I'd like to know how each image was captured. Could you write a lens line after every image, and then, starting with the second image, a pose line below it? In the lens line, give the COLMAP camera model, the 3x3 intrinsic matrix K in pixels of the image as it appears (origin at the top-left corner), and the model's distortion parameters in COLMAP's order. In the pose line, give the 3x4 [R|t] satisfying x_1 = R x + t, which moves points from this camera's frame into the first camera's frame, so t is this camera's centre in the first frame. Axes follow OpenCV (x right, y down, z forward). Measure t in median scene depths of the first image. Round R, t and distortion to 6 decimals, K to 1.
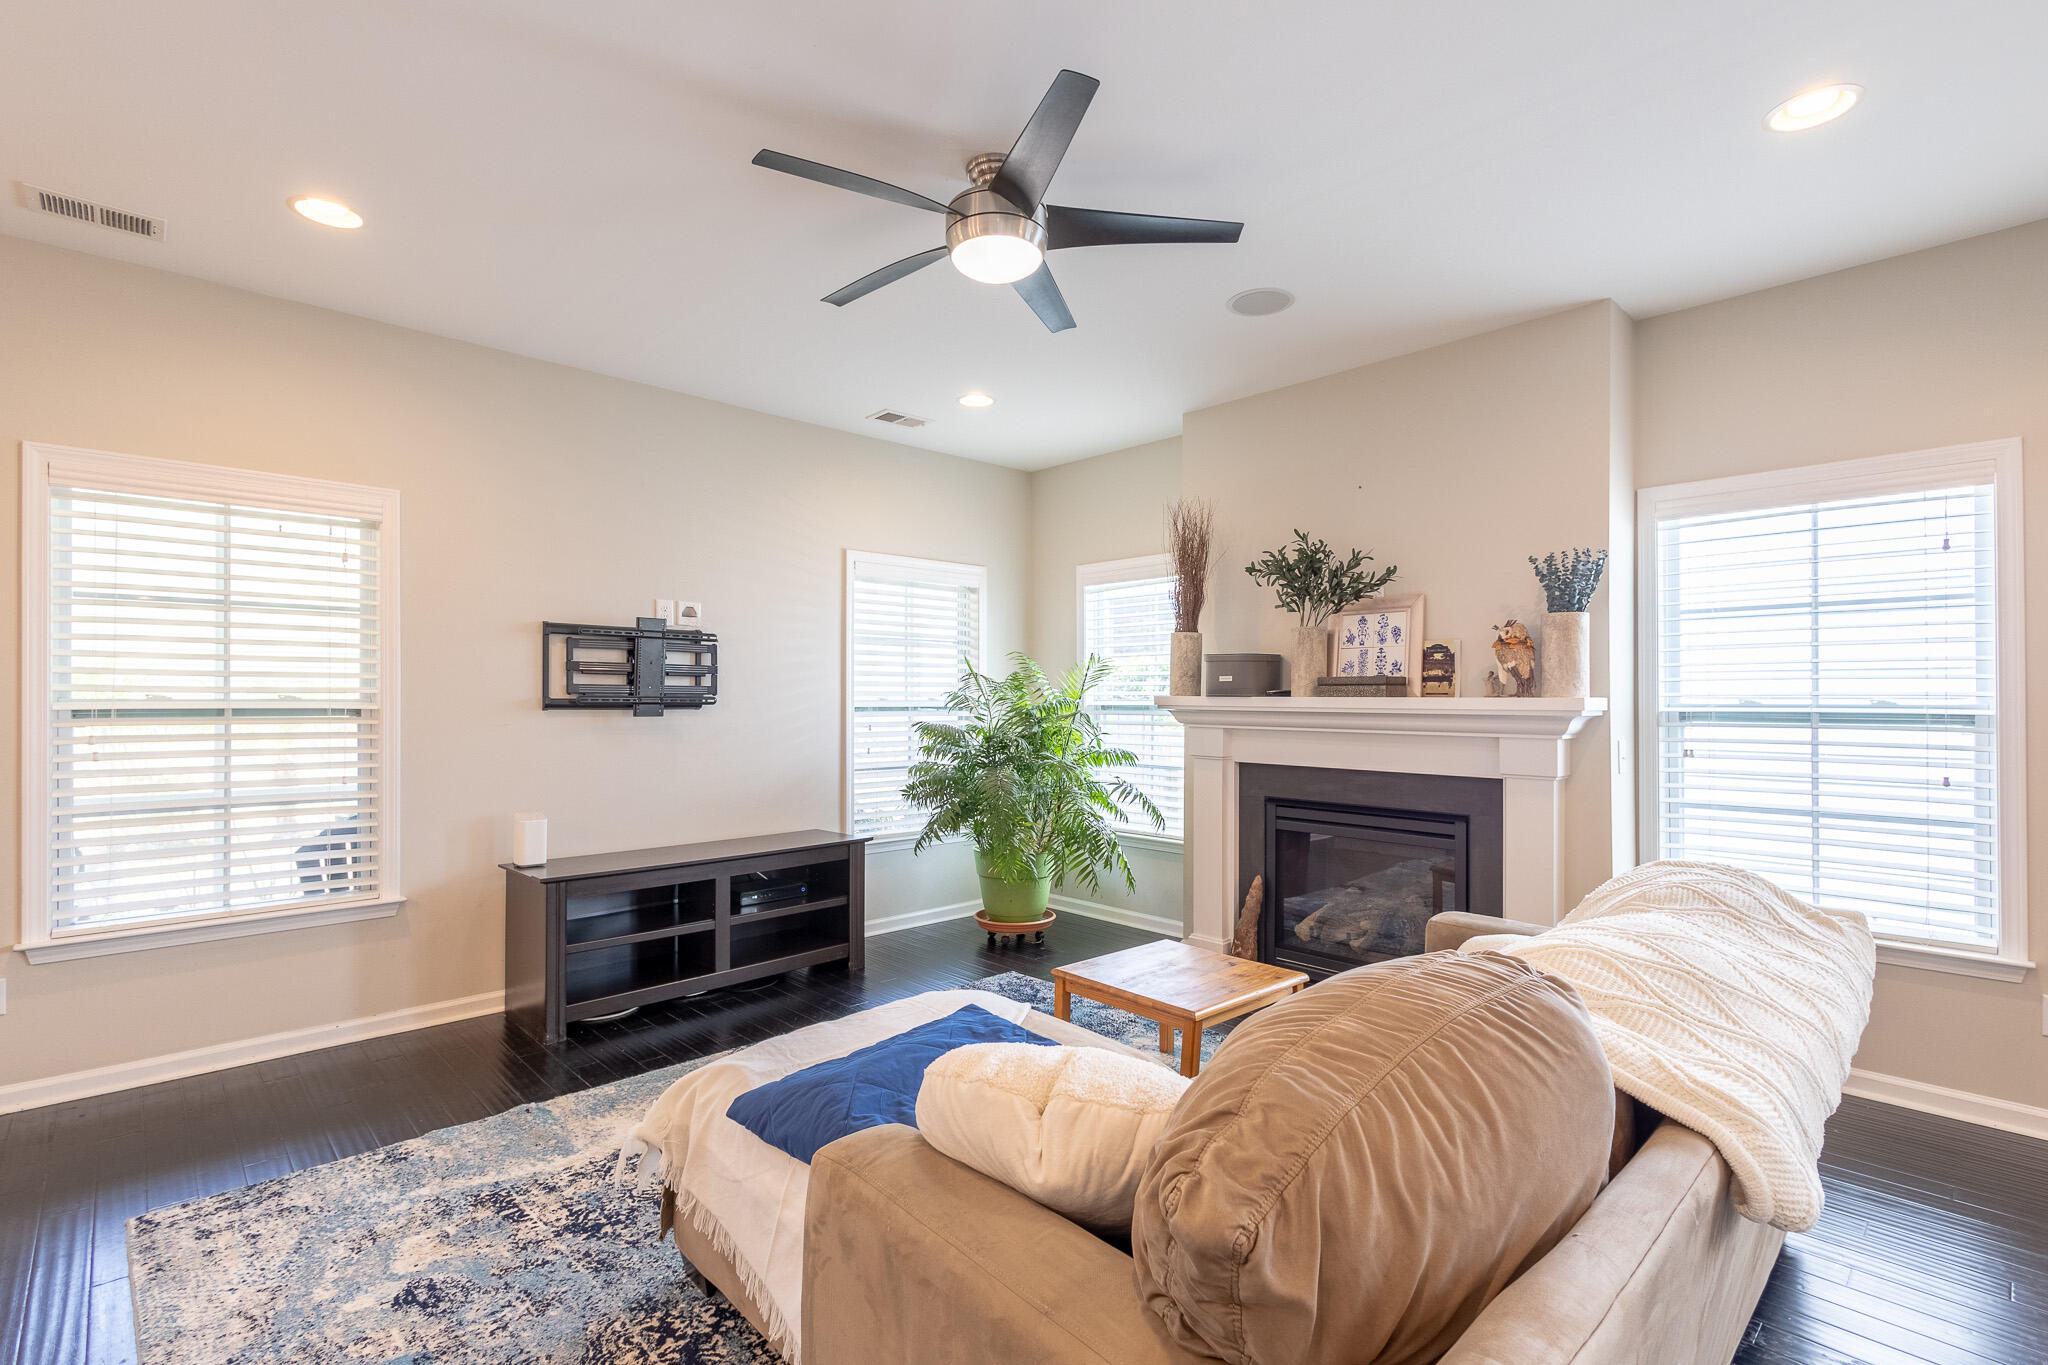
lens RADIAL K [[945.9, 0, 1023.6], [0, 945.9, 691.6], [0, 0, 1]] dist [0.009632, 0.000246]
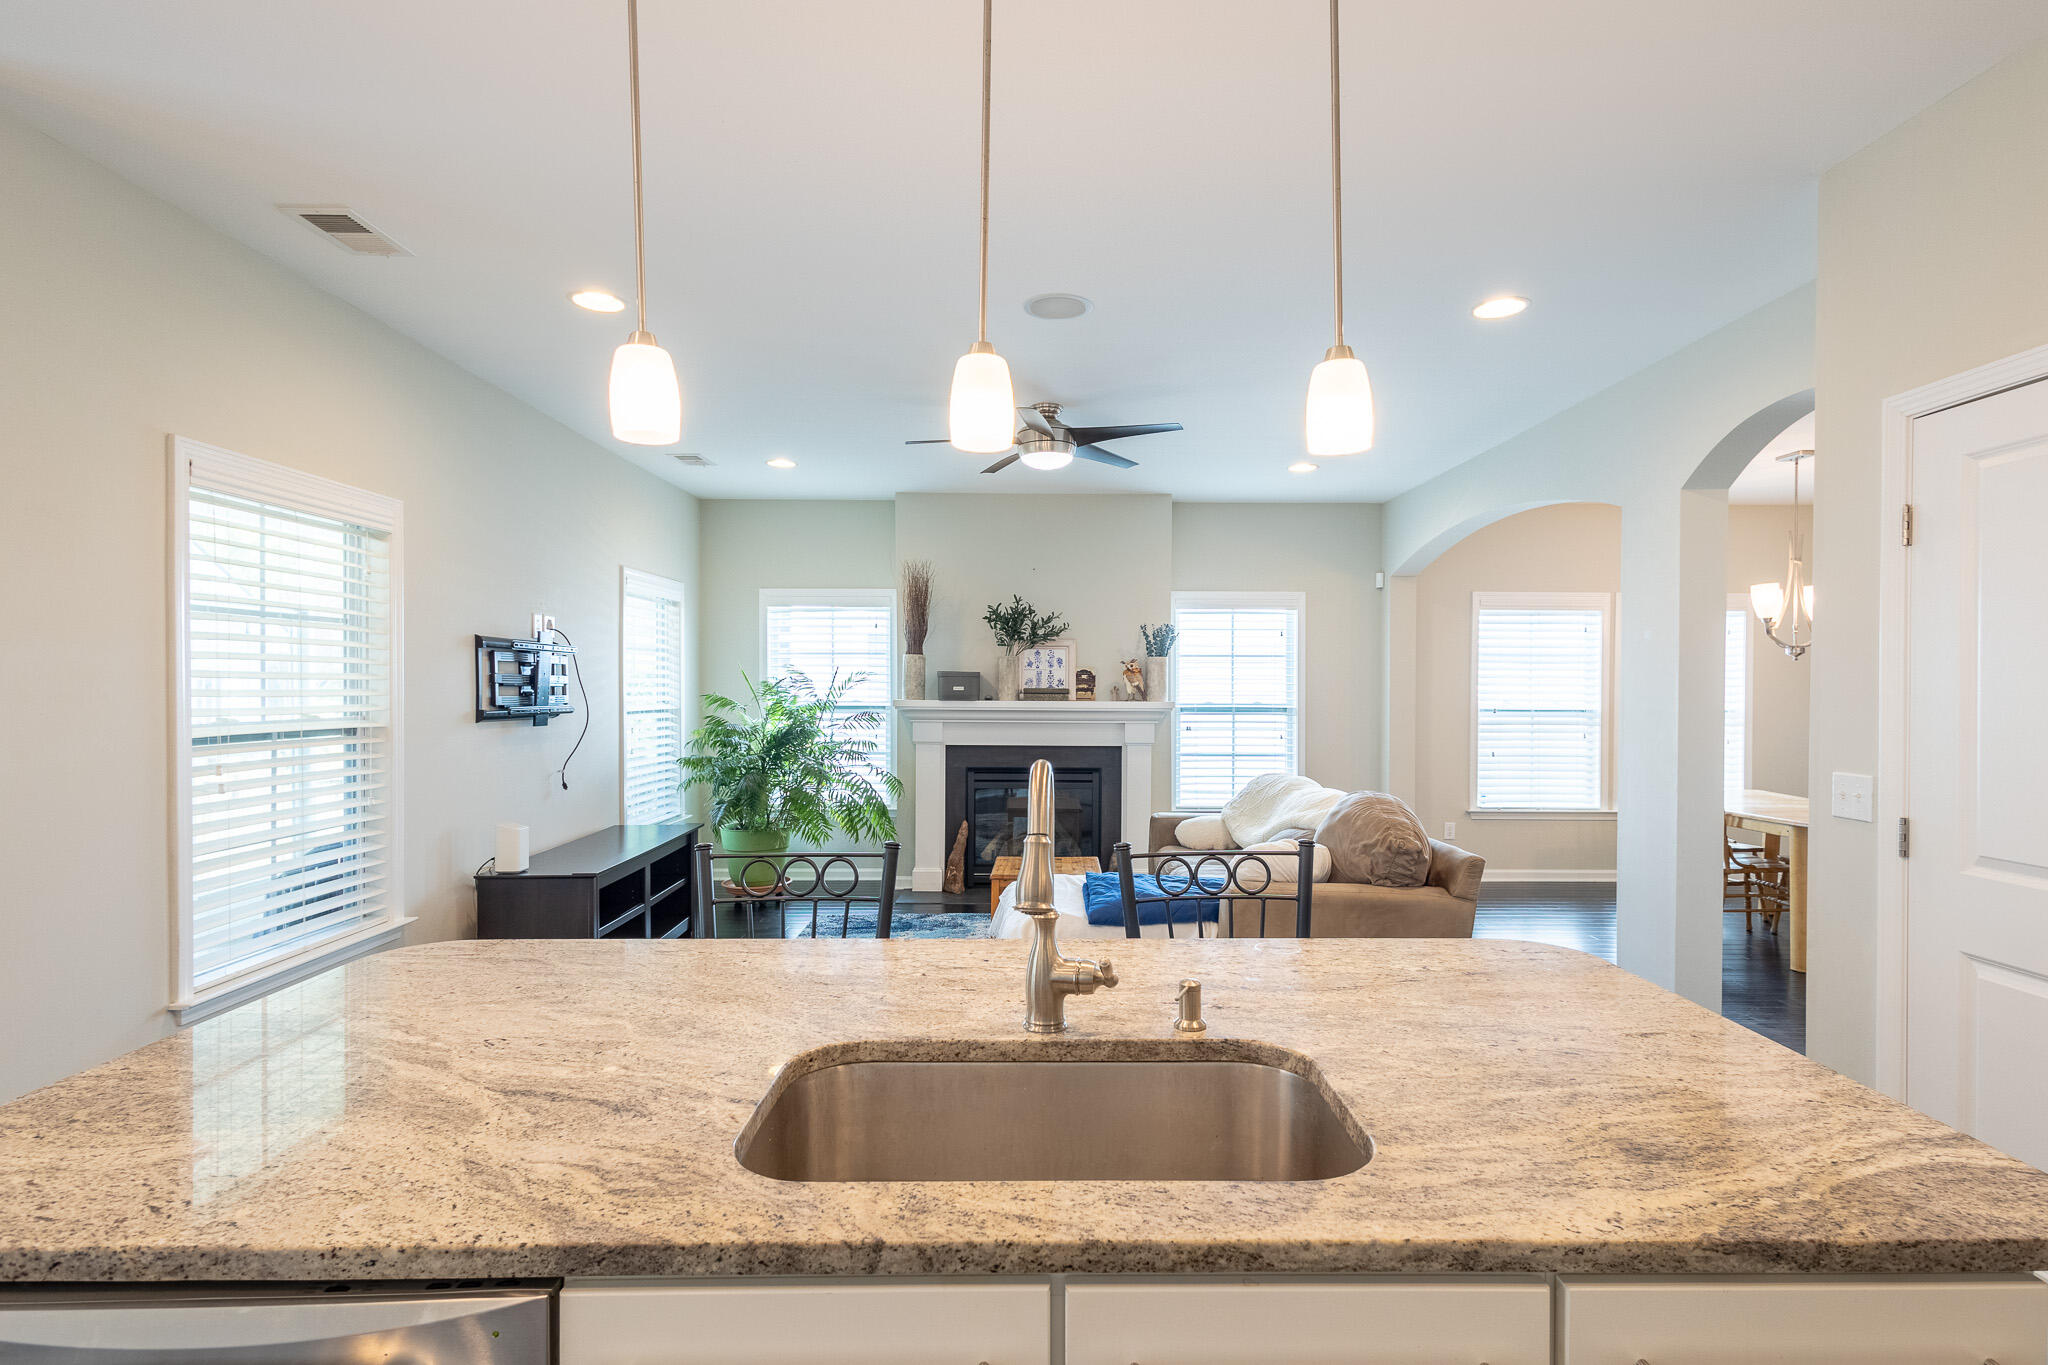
lens RADIAL K [[1001.7, 0, 1045.9], [0, 1001.7, 698.9], [0, 0, 1]] dist [-0.000067, -0.000045]
pose [[0.677378, -0.010572, 0.735559, -0.969139], [-0.007144, 0.999755, 0.020949, -0.035769], [-0.735600, -0.019445, 0.677137, -0.178896]]
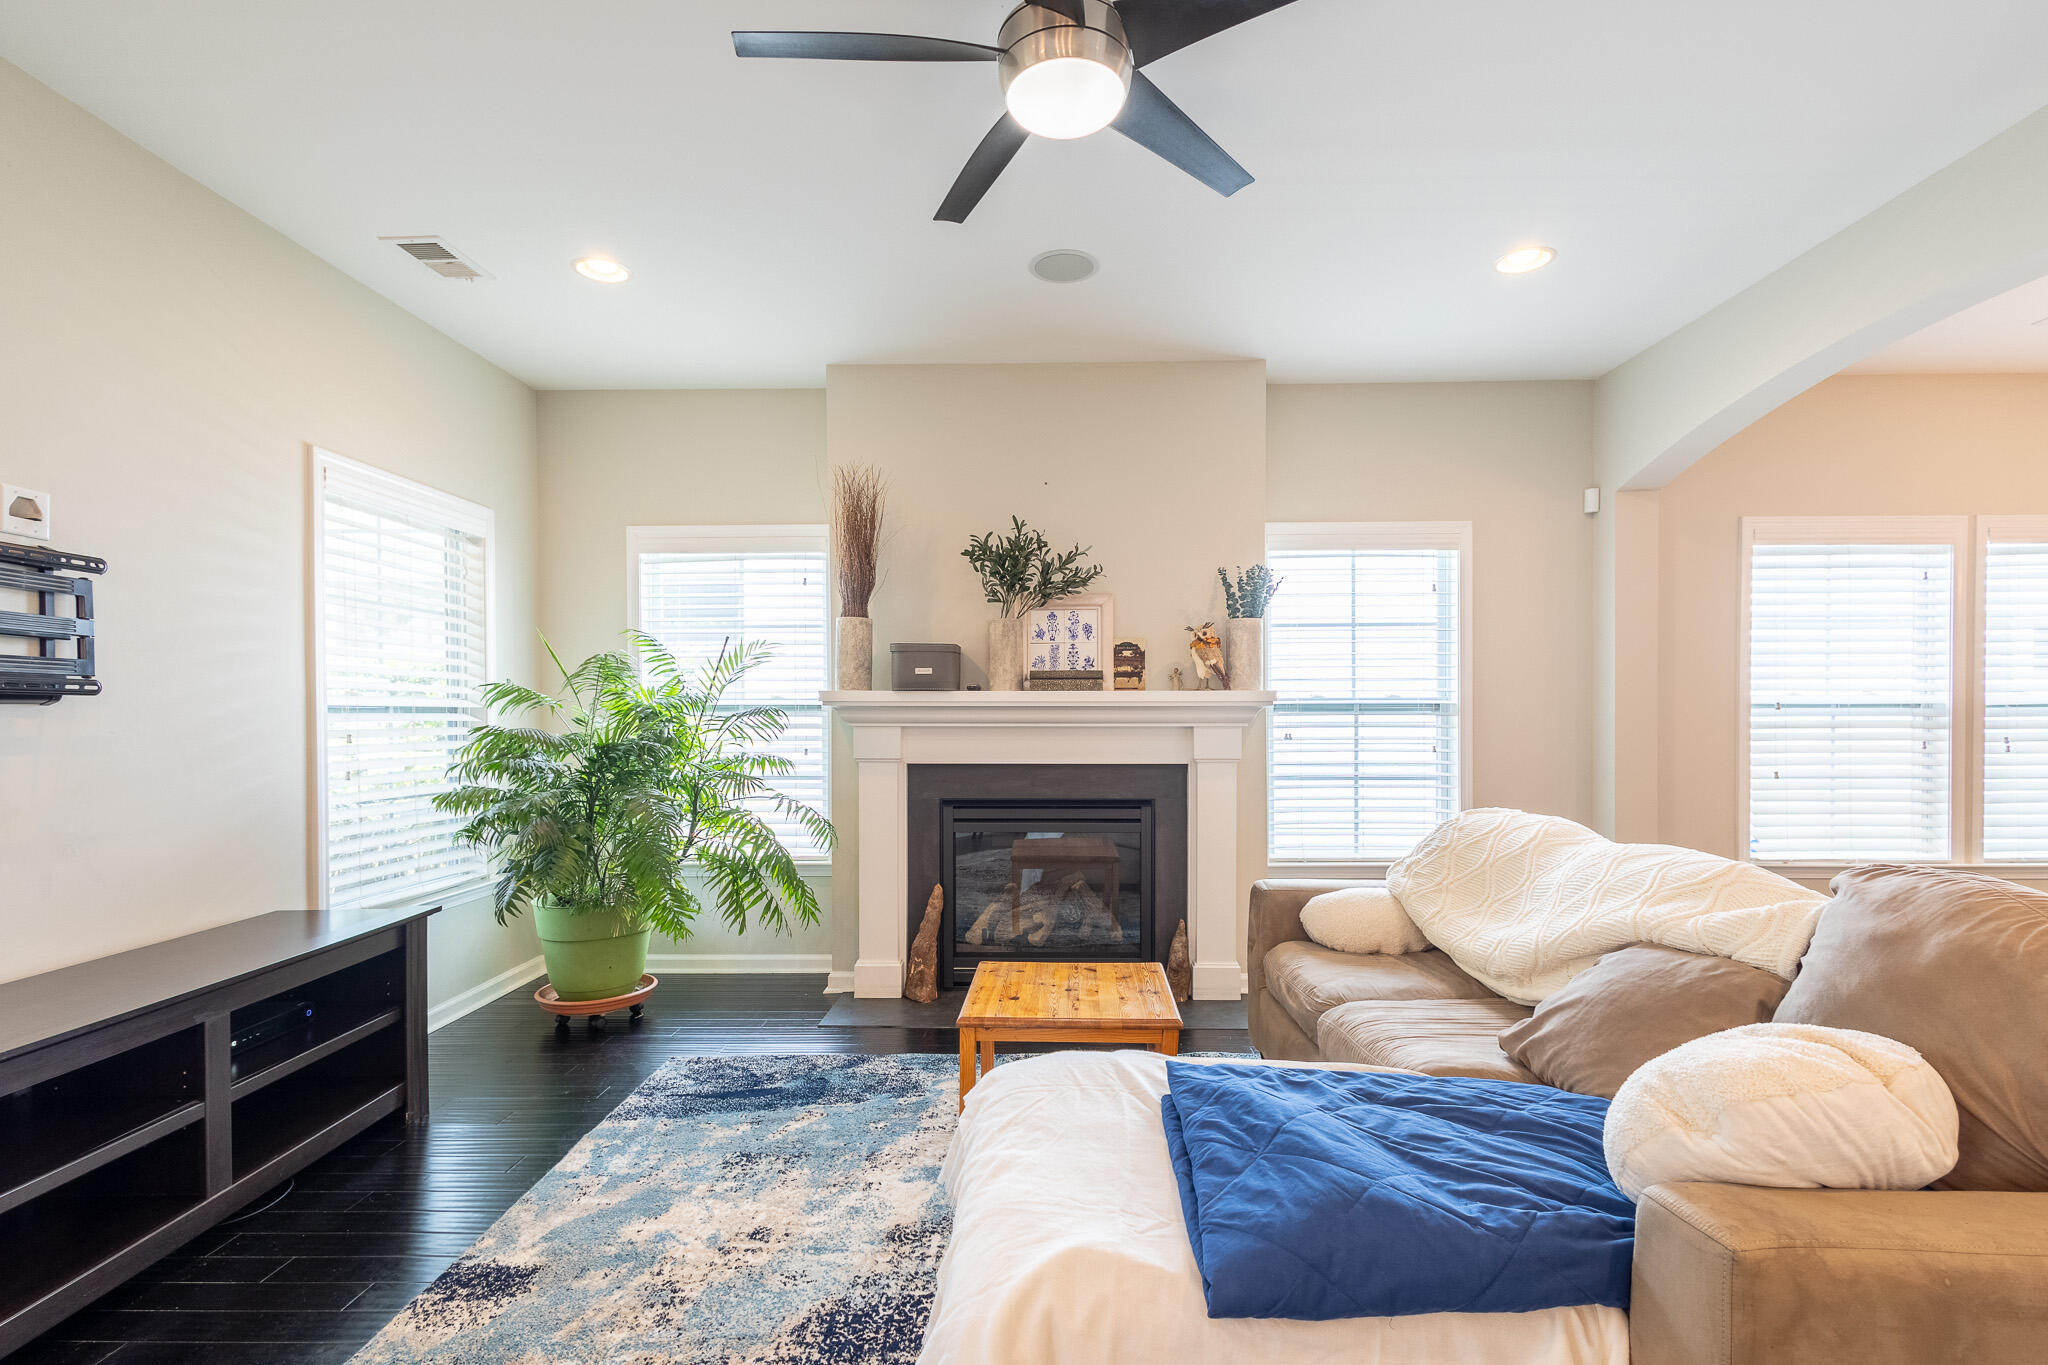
lens RADIAL K [[956.1, 0, 1037.7], [0, 956.1, 720.1], [0, 0, 1]] dist [0.004529, 0.000206]
pose [[0.698250, -0.009065, 0.715797, -0.420808], [-0.000308, 0.999916, 0.012964, 0.025020], [-0.715854, -0.009273, 0.698189, 0.326845]]
